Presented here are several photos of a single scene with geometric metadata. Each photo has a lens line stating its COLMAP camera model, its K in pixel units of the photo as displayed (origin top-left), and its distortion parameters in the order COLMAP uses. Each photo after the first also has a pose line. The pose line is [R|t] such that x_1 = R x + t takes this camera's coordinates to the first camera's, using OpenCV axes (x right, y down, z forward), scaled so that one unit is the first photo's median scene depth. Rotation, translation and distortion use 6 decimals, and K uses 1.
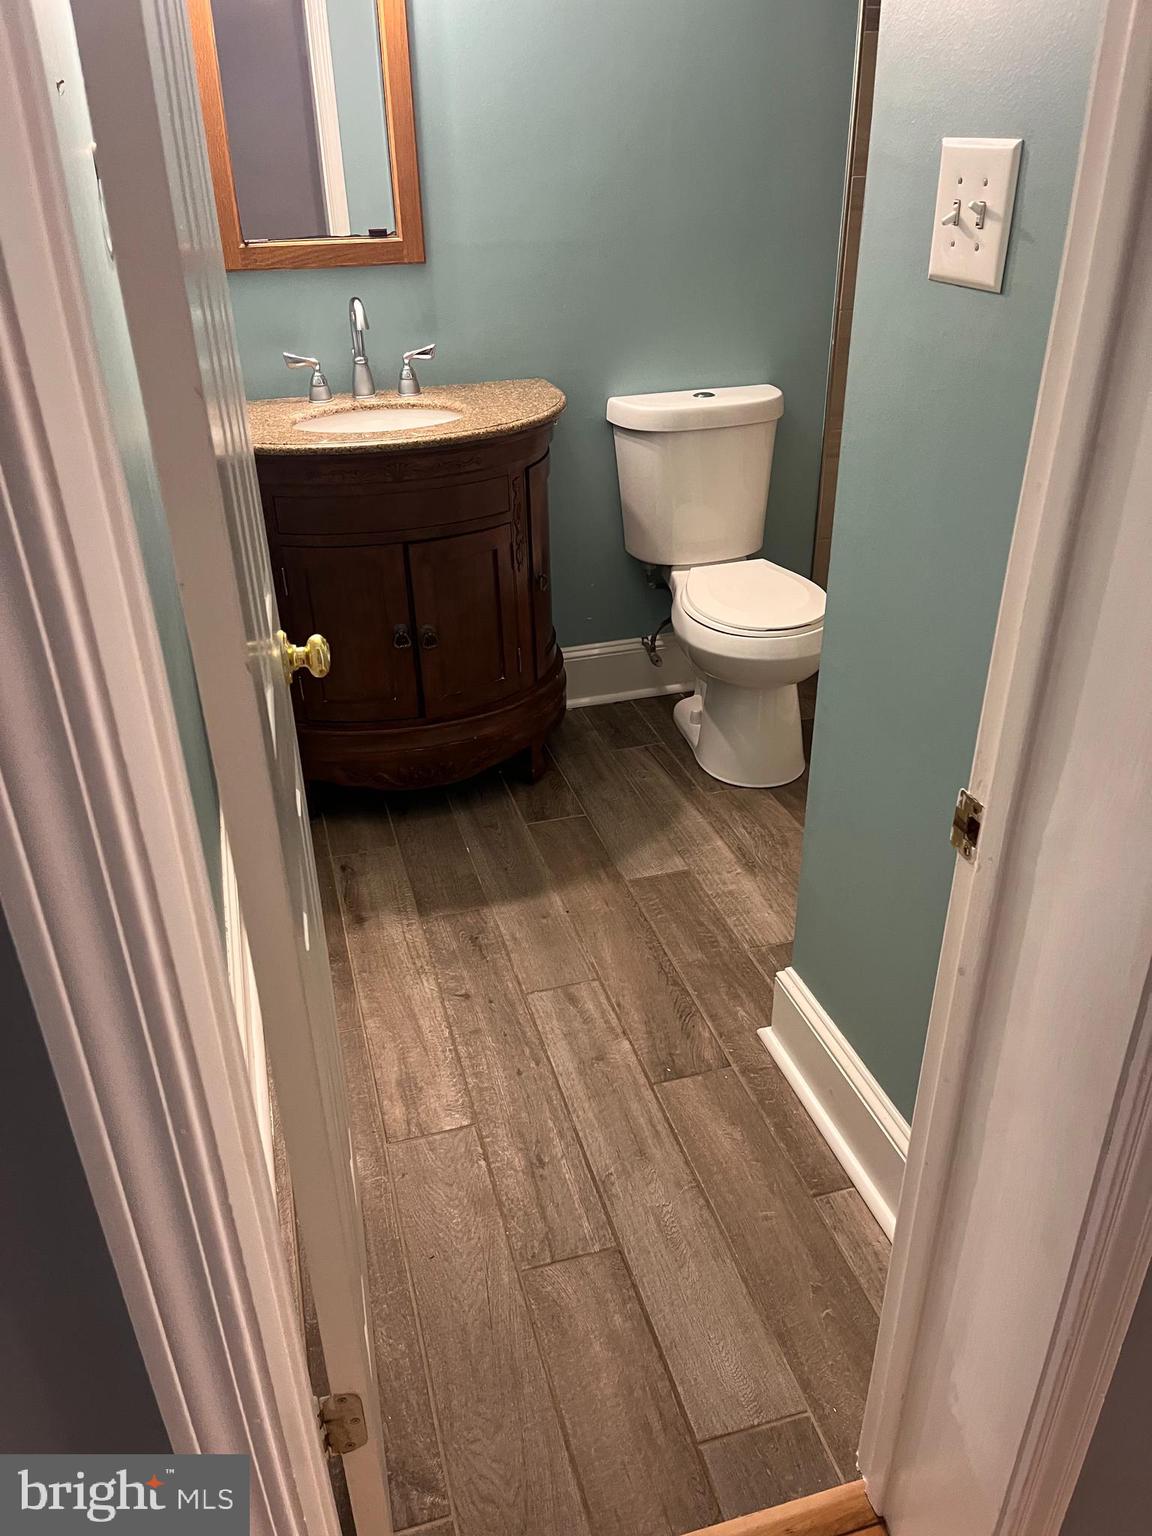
lens RADIAL K [[1156.1, 0, 573.5], [0, 1156.1, 768.9], [0, 0, 1]] dist [0.035476, -0.002974]
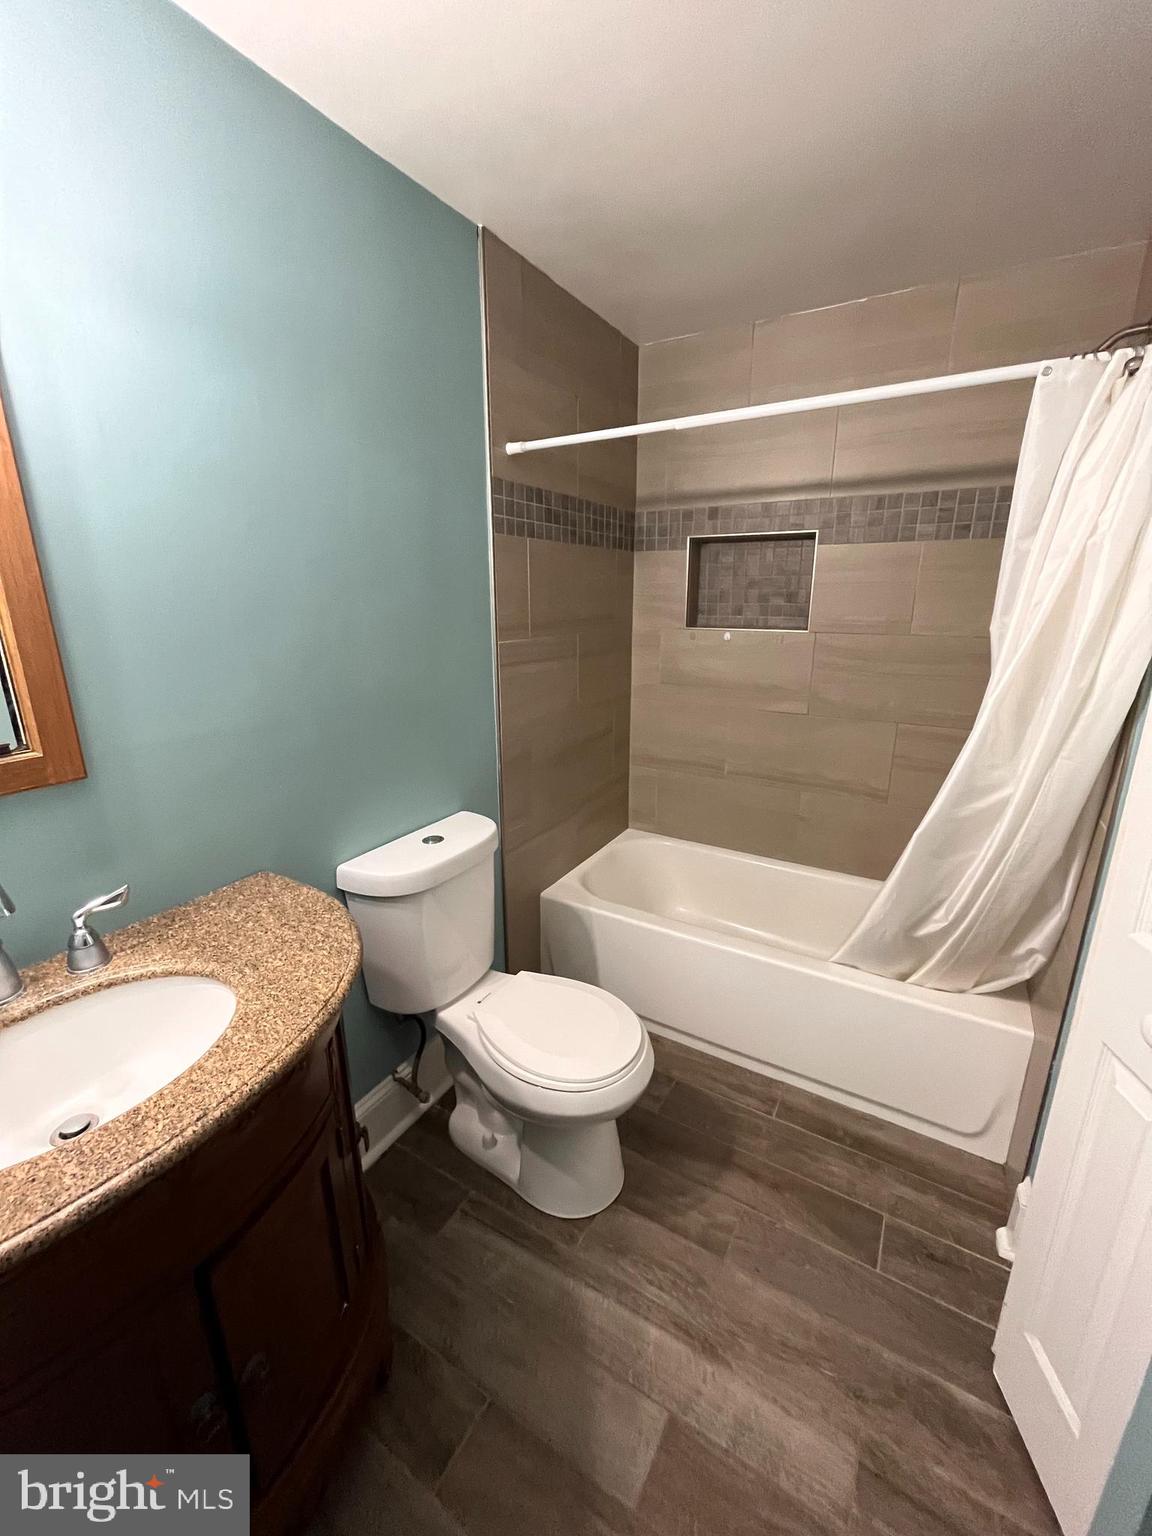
lens RADIAL K [[614.6, 0, 580.9], [0, 614.6, 769.2], [0, 0, 1]] dist [-0.004117, -0.000001]
pose [[0.732869, -0.169017, 0.659041, -0.145388], [0.324559, 0.938182, -0.120312, -0.290284], [-0.597966, 0.302071, 0.742421, 0.535549]]
